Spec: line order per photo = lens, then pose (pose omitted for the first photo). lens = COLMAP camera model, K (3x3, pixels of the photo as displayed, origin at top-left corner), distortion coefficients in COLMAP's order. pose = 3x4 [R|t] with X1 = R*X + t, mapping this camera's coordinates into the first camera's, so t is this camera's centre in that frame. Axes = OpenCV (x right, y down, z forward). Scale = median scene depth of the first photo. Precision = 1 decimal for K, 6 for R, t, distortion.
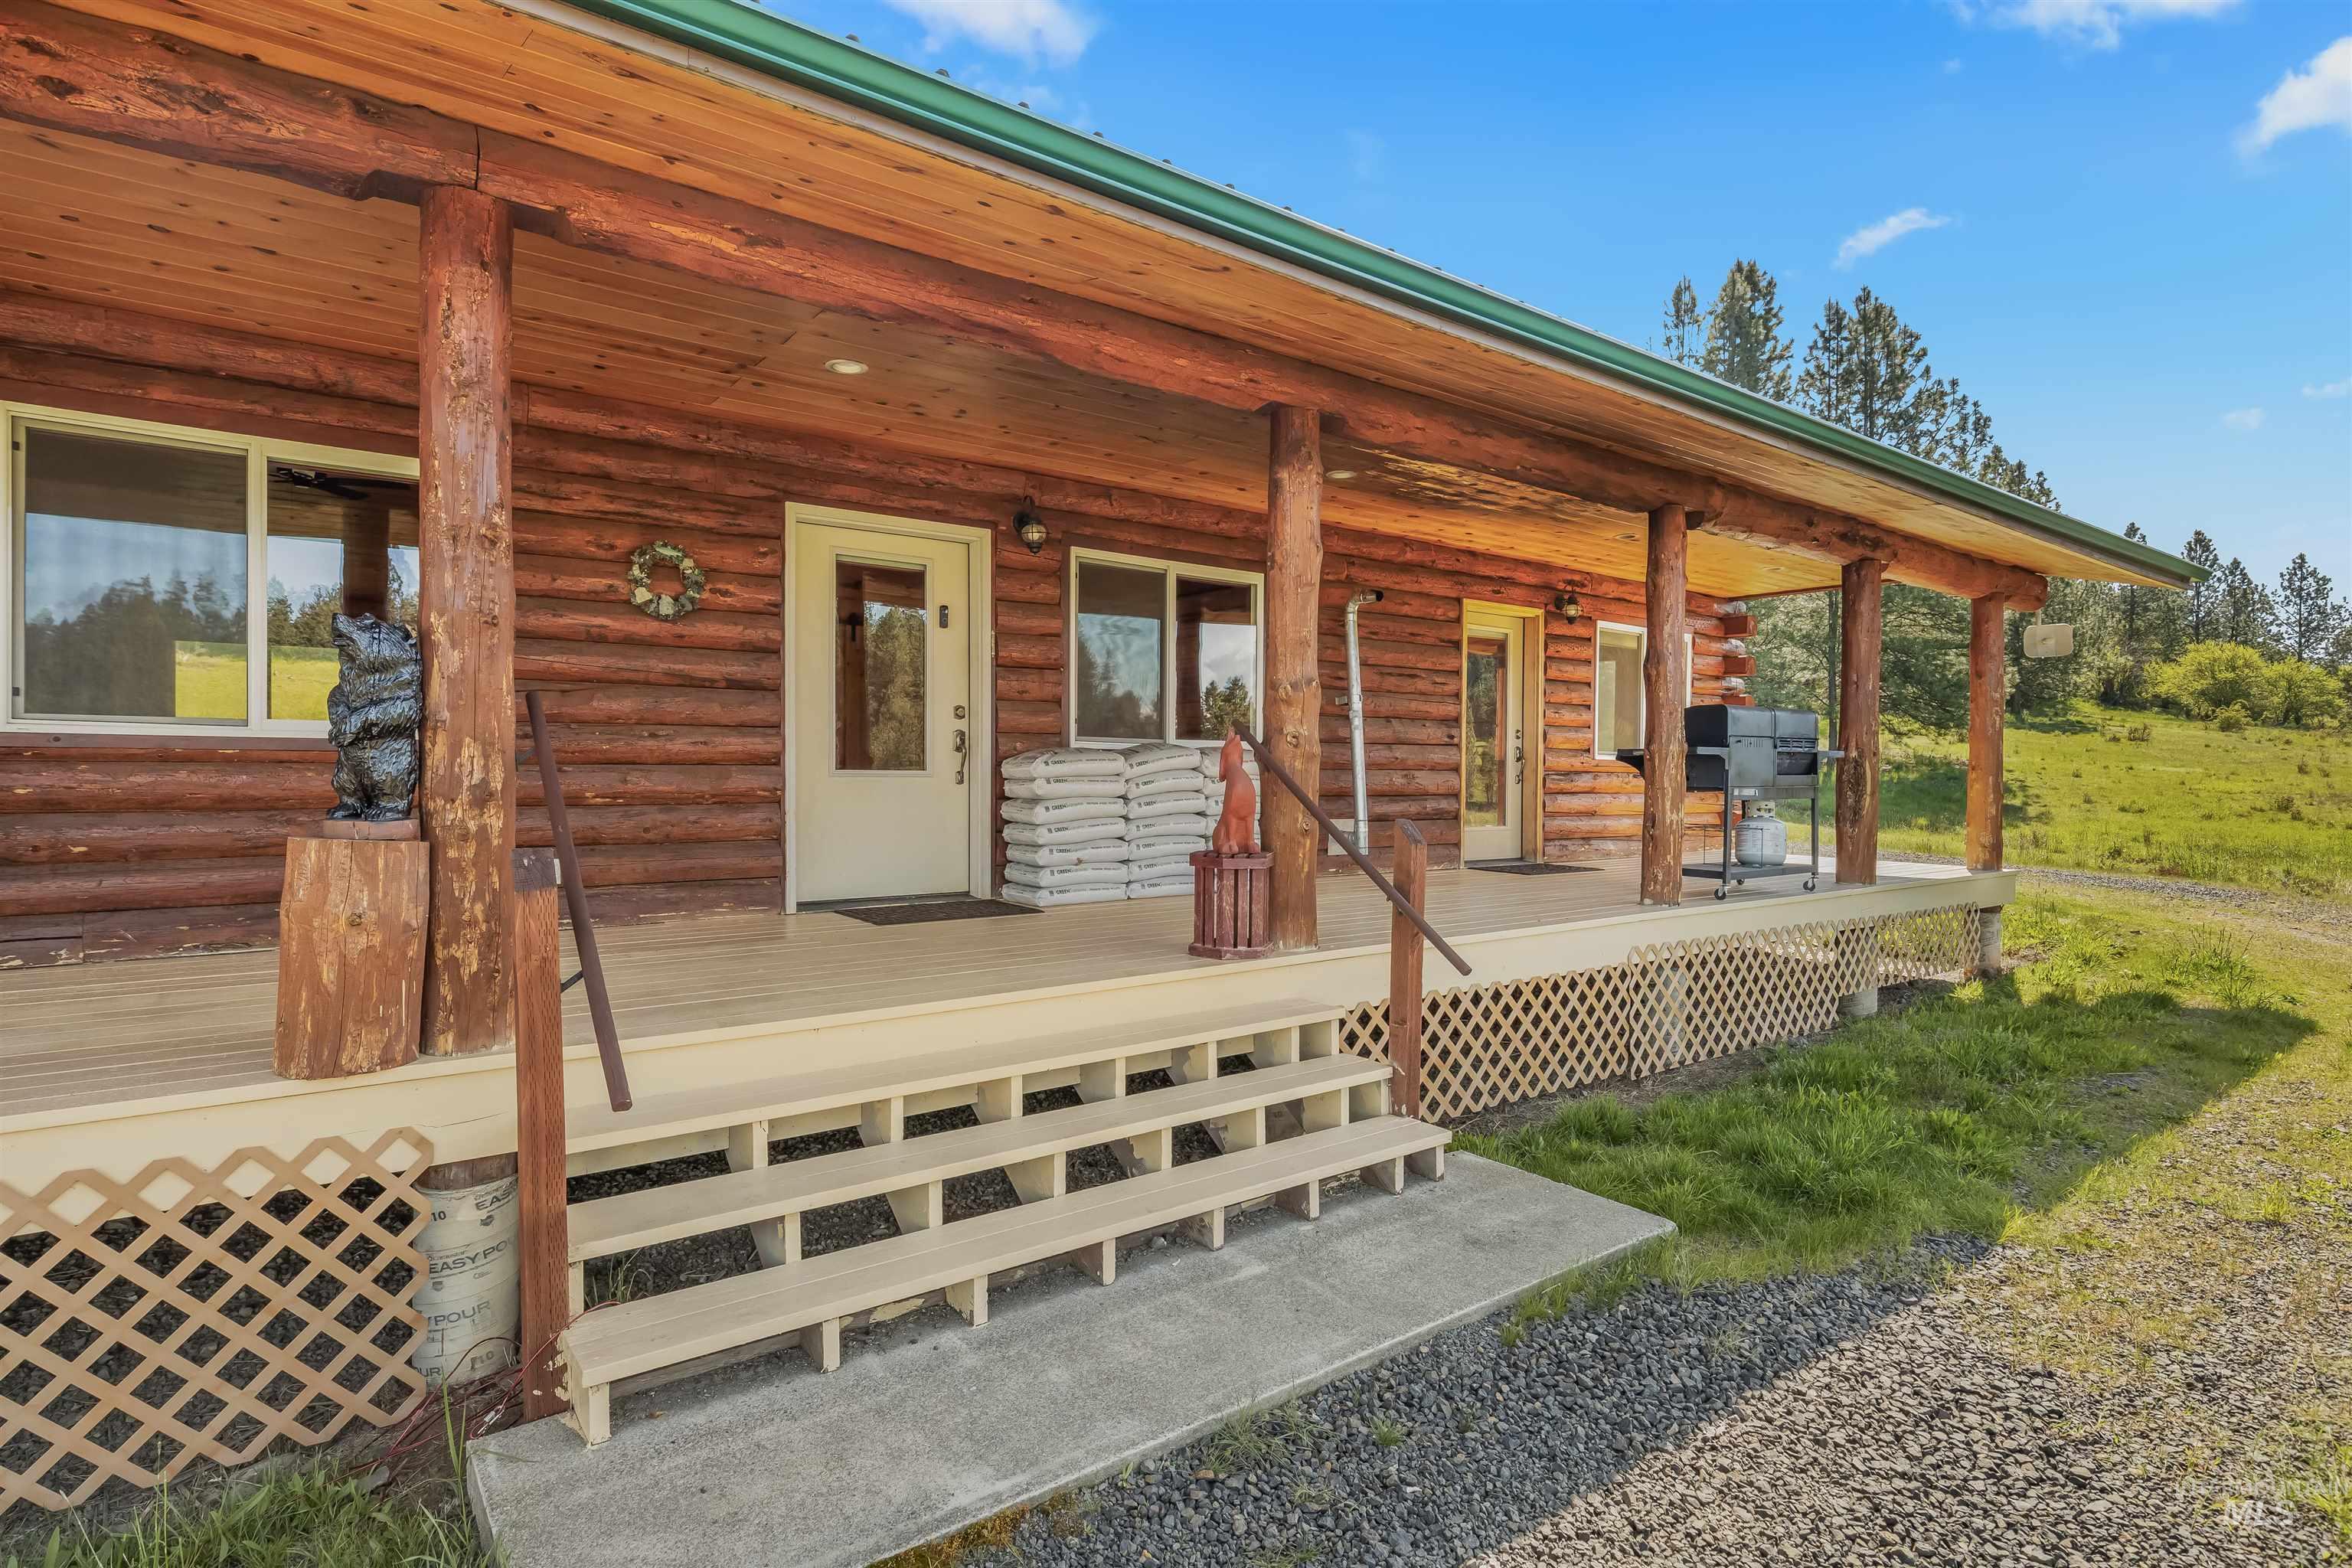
lens RADIAL K [[1193.0, 0, 1194.6], [0, 1193.0, 781.7], [0, 0, 1]] dist [-0.000978, 0.000578]
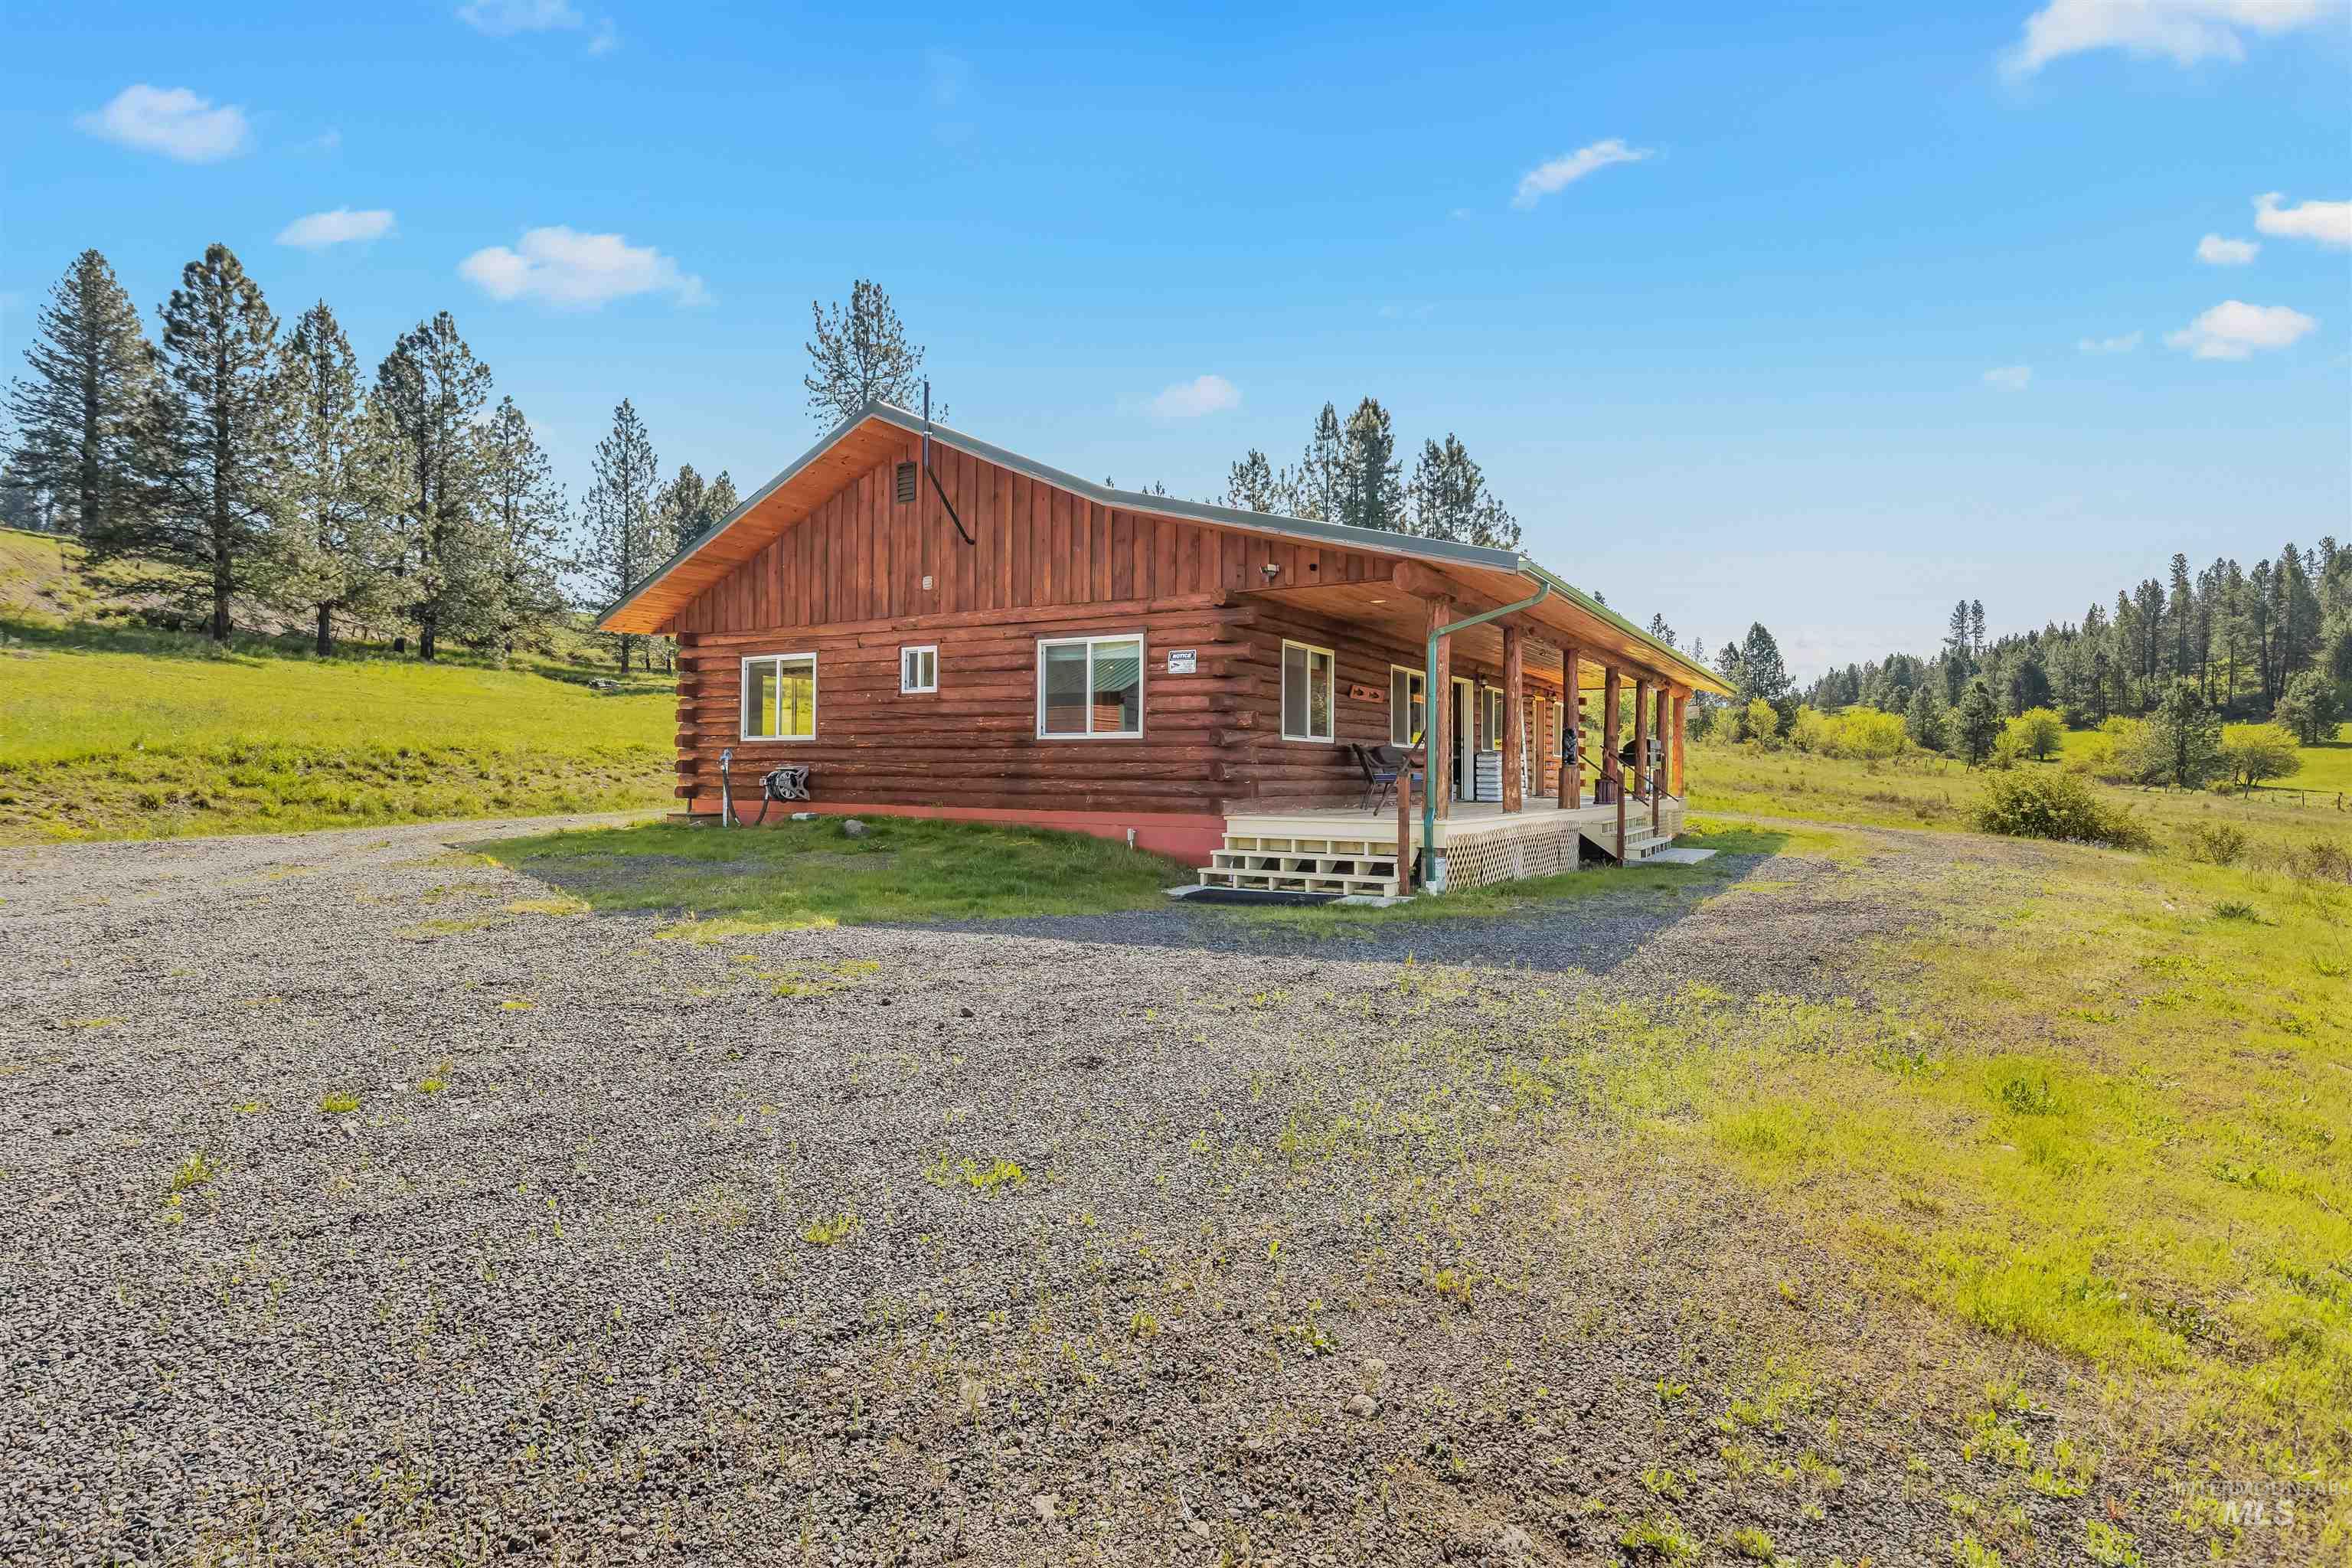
lens RADIAL K [[1193.0, 0, 1191.4], [0, 1193.0, 772.1], [0, 0, 1]] dist [-0.000978, 0.000578]
pose [[0.925007, 0.000653, 0.379949, -0.280829], [0.001586, 0.999983, -0.005580, 0.005924], [-0.379946, 0.005764, 0.924991, -0.219607]]
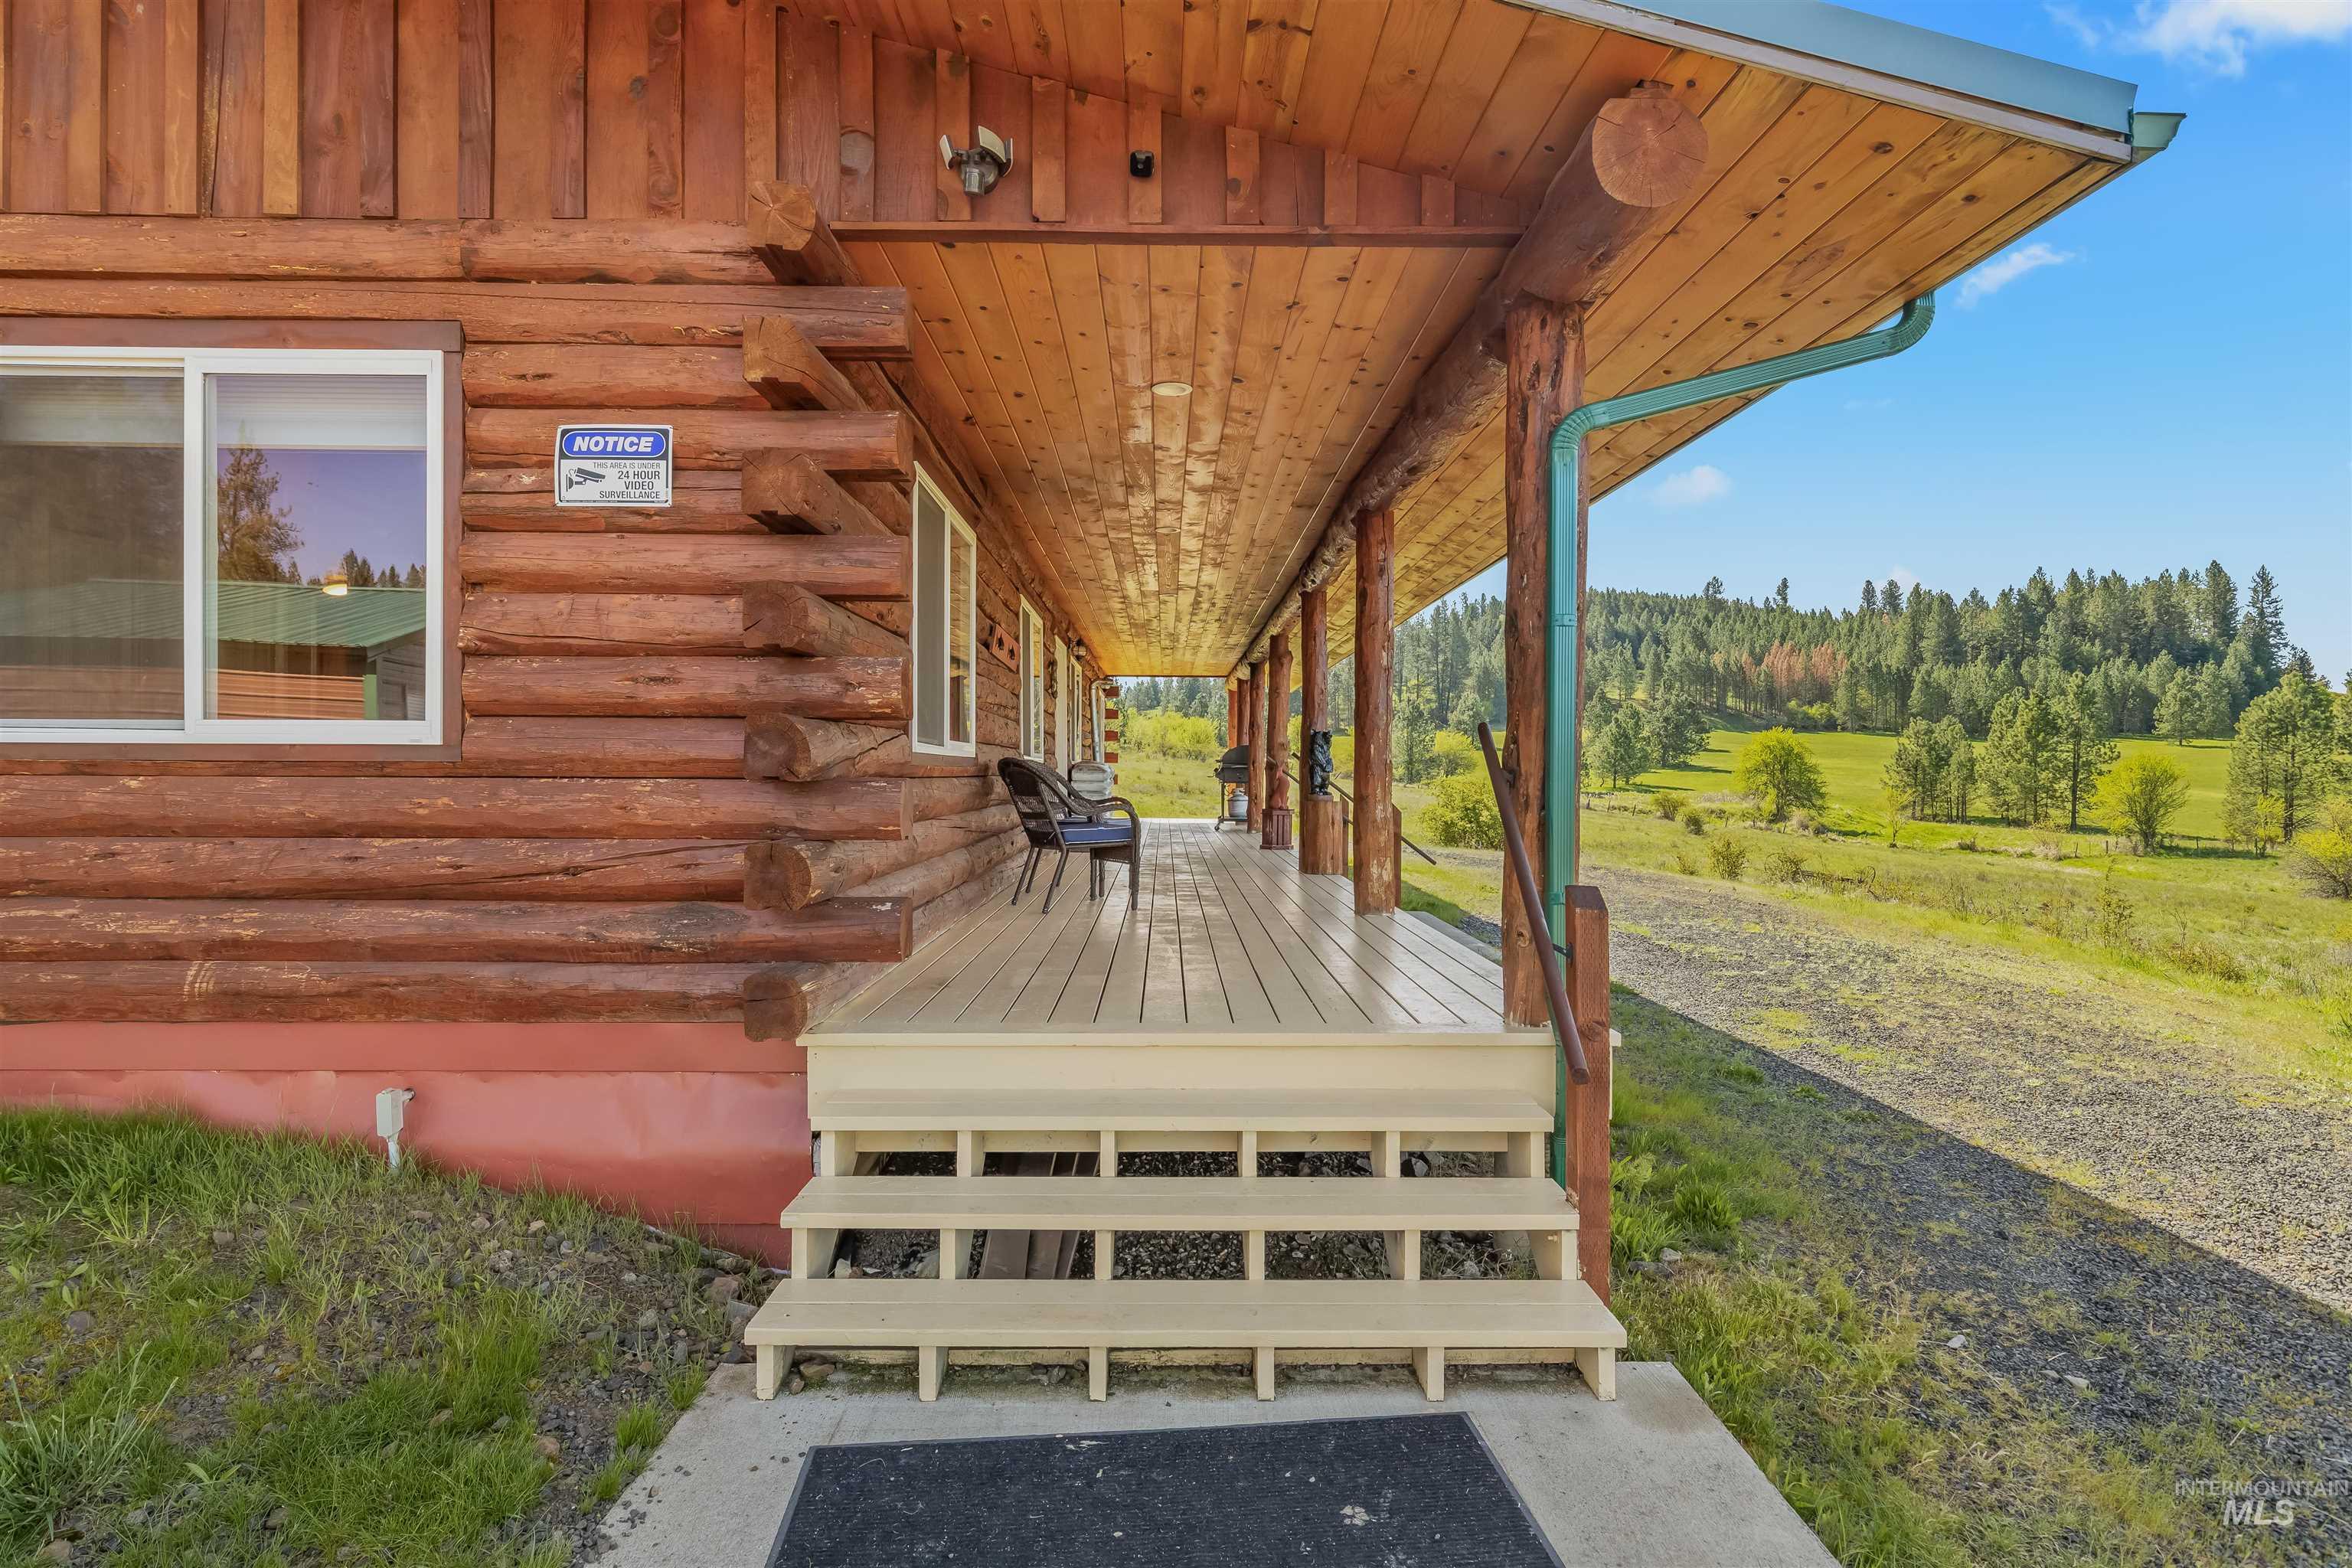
lens RADIAL K [[1193.0, 0, 1180.5], [0, 1193.0, 778.5], [0, 0, 1]] dist [-0.000978, 0.000578]
pose [[0.602003, -0.005731, 0.798473, -0.216026], [0.003641, 0.999984, 0.004432, -0.001809], [-0.798485, 0.000239, 0.602014, -0.035767]]
